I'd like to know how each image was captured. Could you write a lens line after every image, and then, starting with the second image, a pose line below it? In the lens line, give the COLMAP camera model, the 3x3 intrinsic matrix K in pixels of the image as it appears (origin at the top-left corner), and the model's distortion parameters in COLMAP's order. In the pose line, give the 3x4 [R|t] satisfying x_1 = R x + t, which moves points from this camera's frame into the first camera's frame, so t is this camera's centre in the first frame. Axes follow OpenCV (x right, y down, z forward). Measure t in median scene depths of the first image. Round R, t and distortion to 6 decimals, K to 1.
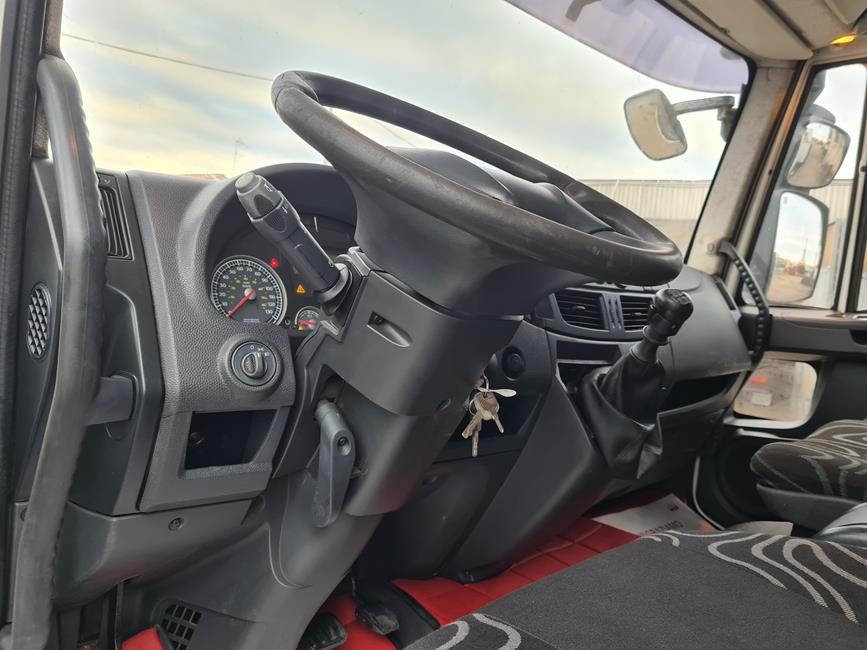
lens RADIAL K [[655.0, 0, 433.5], [0, 655.0, 325.0], [0, 0, 1]] dist [0.078866, -0.070117]
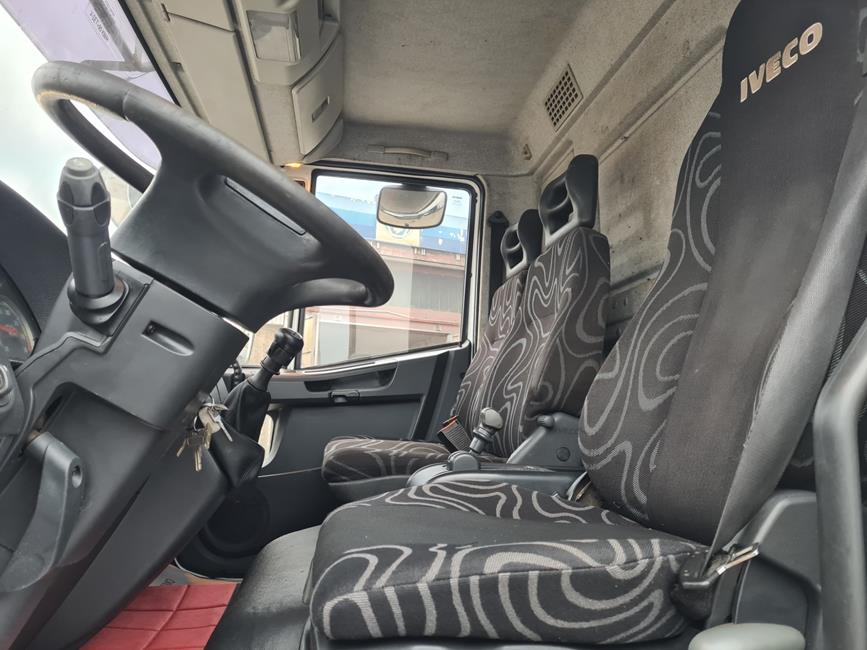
lens RADIAL K [[655.0, 0, 433.5], [0, 655.0, 325.0], [0, 0, 1]] dist [0.078866, -0.070117]
pose [[0.606627, 0.042627, 0.793843, -0.510141], [0.063945, 0.992710, -0.102169, 0.094184], [-0.792411, 0.112741, 0.599478, 0.050034]]
